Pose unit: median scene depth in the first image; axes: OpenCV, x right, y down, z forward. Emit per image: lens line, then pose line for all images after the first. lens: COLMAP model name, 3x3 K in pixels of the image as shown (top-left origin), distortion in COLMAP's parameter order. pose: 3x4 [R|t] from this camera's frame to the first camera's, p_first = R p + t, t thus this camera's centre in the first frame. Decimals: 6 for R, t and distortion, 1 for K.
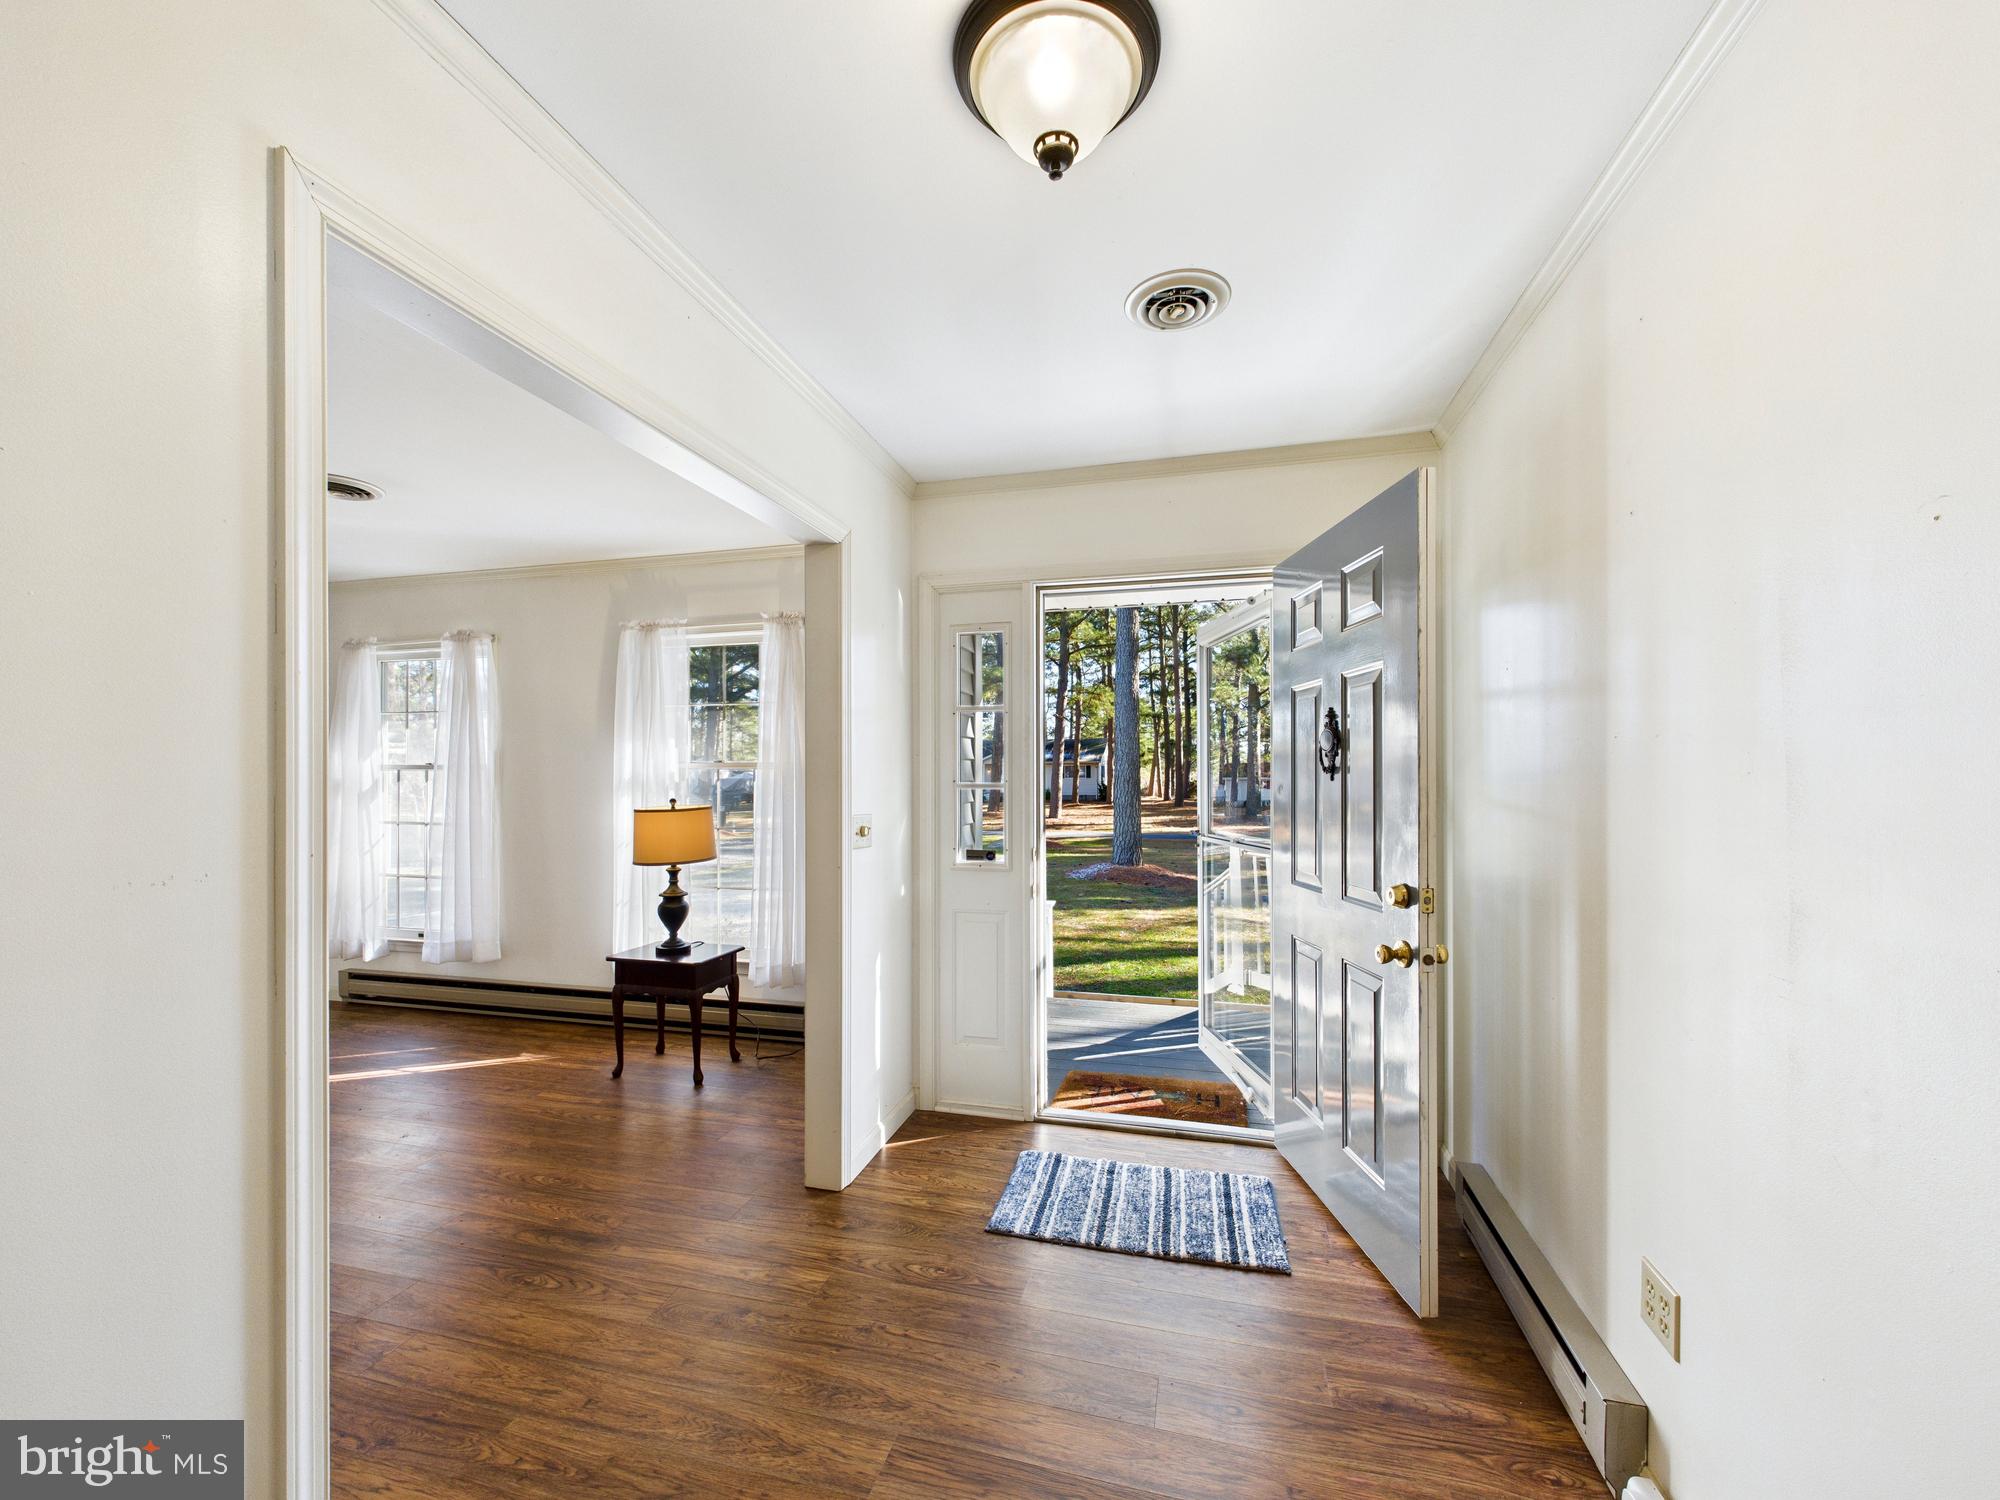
lens RADIAL K [[811.4, 0, 1010.0], [0, 811.4, 778.9], [0, 0, 1]] dist [0.004545, -0.000053]
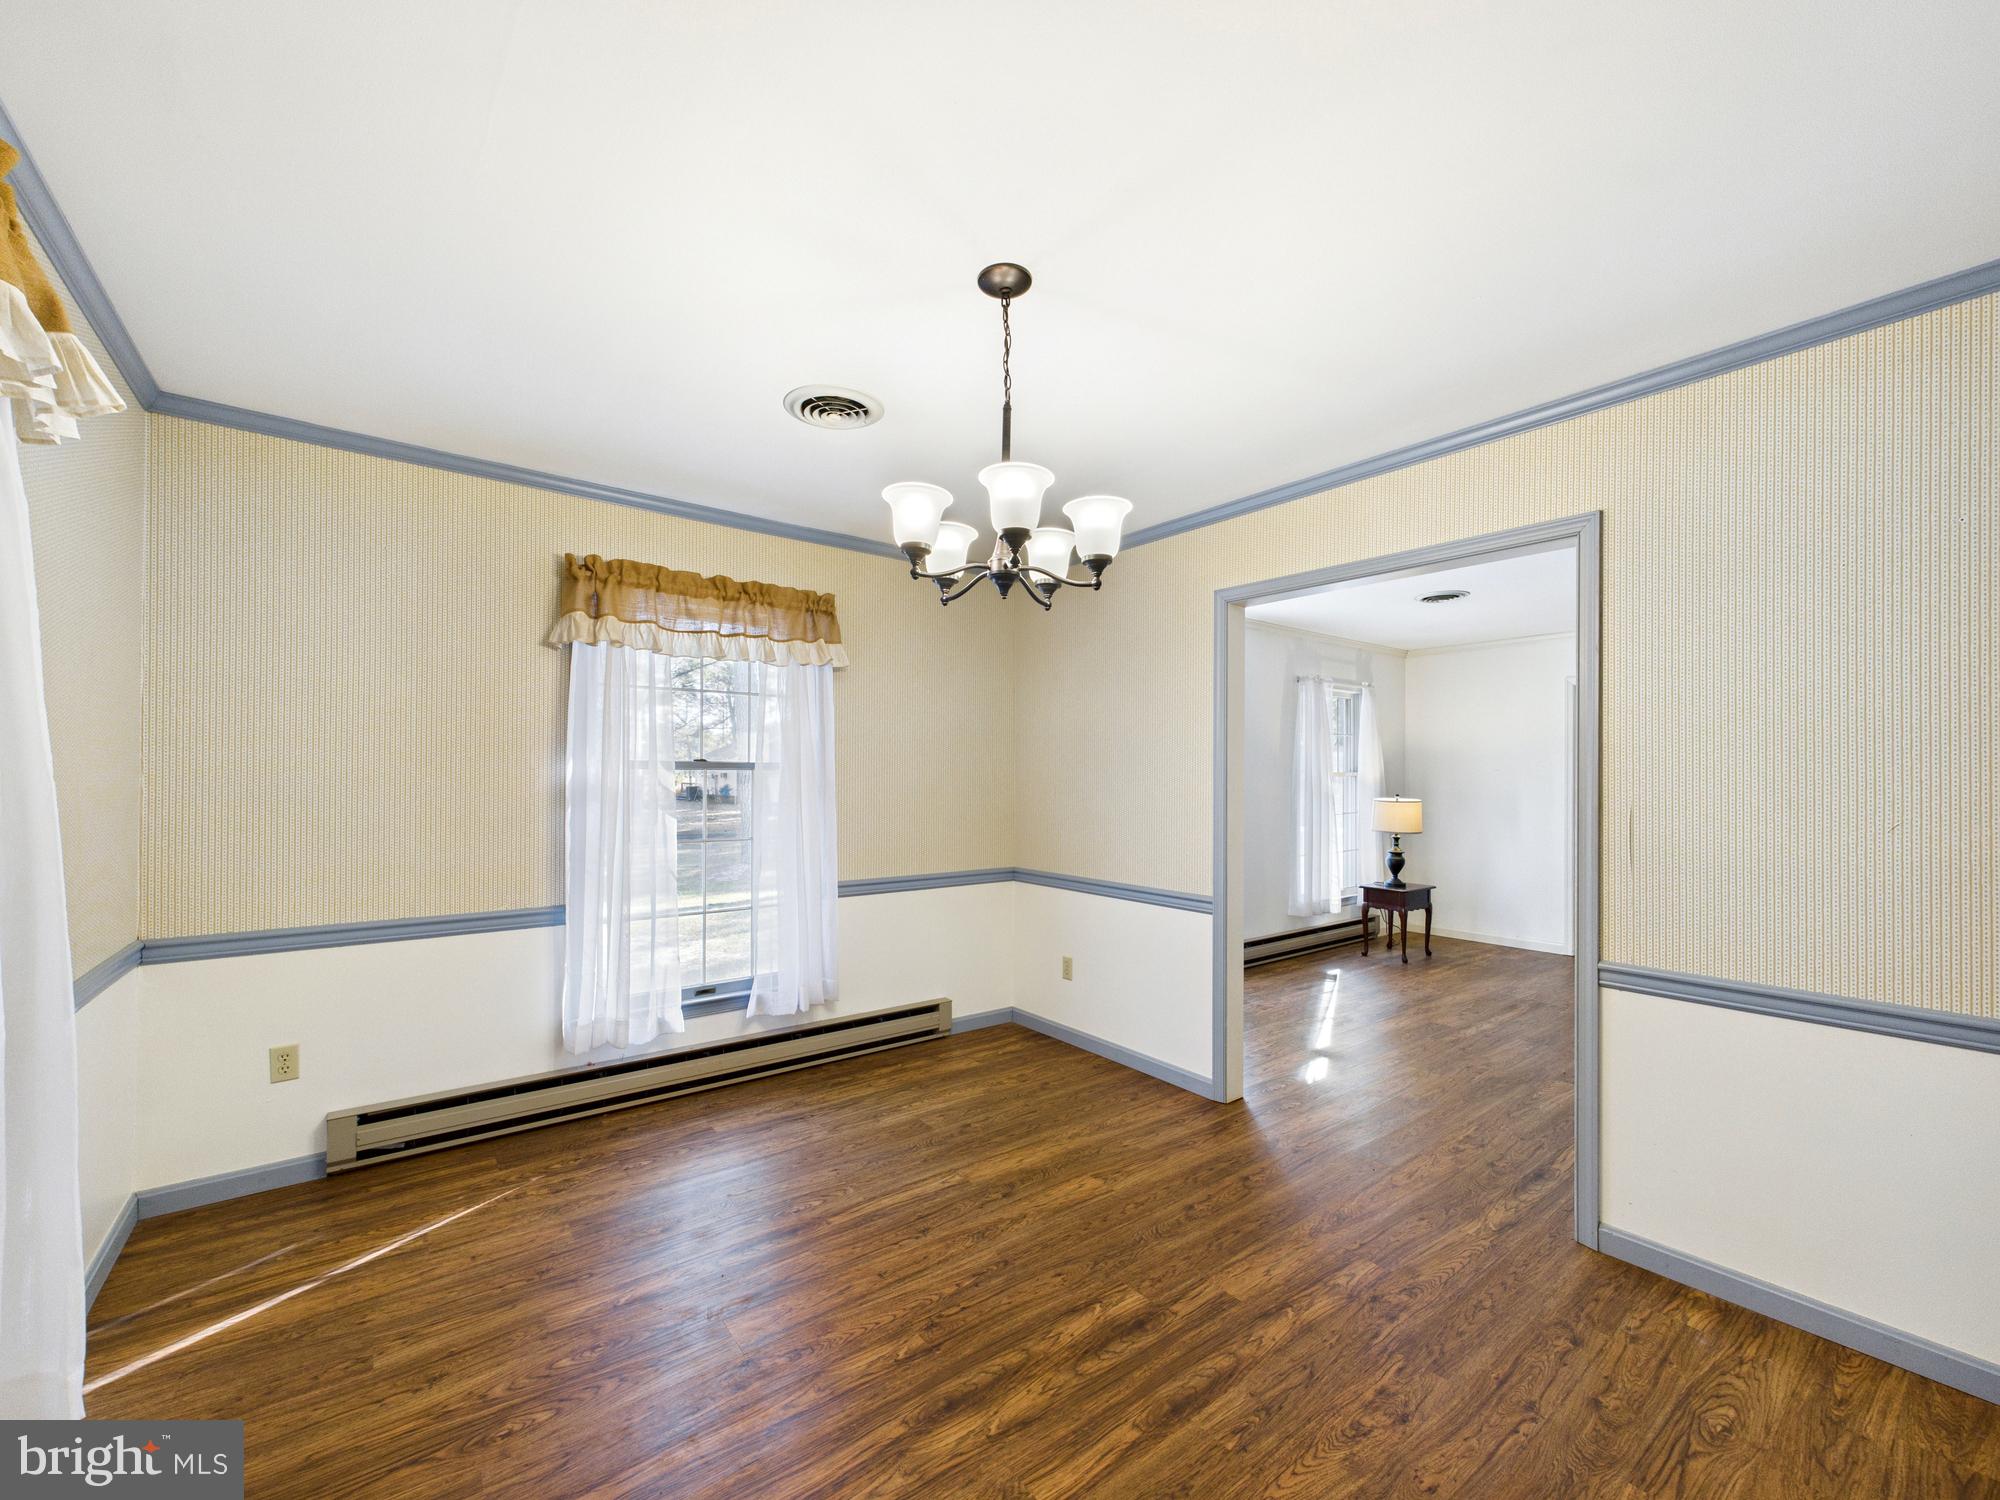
lens RADIAL K [[811.4, 0, 1006.6], [0, 811.4, 781.5], [0, 0, 1]] dist [0.004545, -0.000053]
pose [[0.596128, 0.002644, 0.802885, -2.083845], [-0.004817, 0.999988, 0.000284, -0.001450], [-0.802875, -0.004037, 0.596134, 0.598779]]
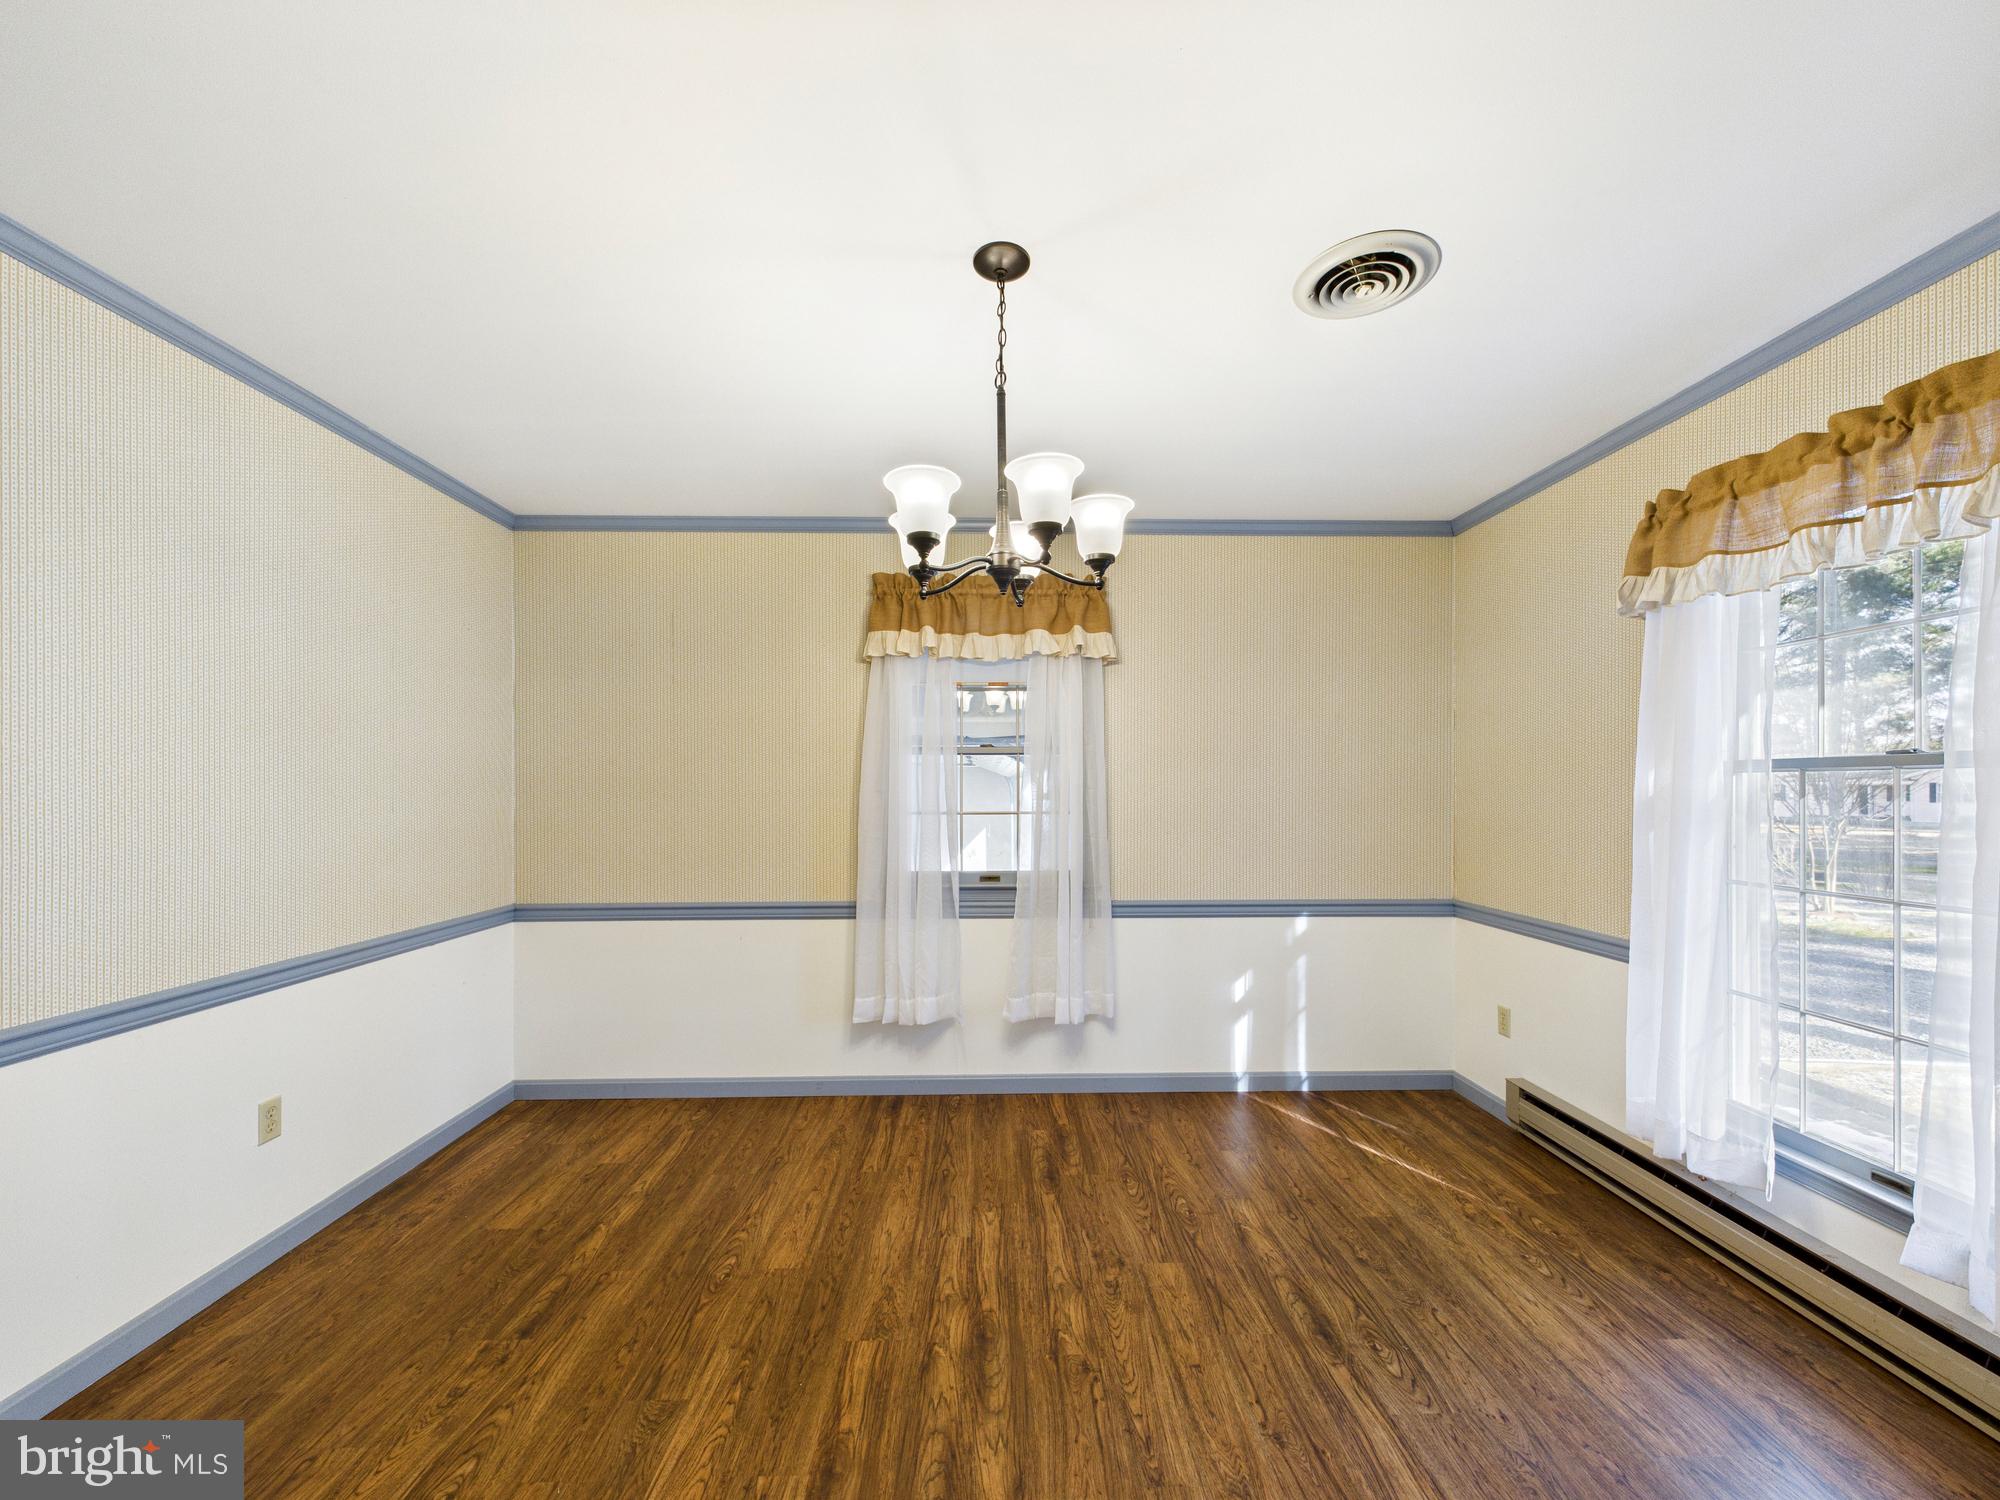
lens RADIAL K [[811.4, 0, 993.6], [0, 811.4, 788.6], [0, 0, 1]] dist [0.004545, -0.000053]
pose [[0.291221, 0.006852, -0.956631, -1.287719], [-0.004210, 0.999974, 0.005880, -0.002054], [0.956647, 0.002315, 0.291242, 0.742712]]
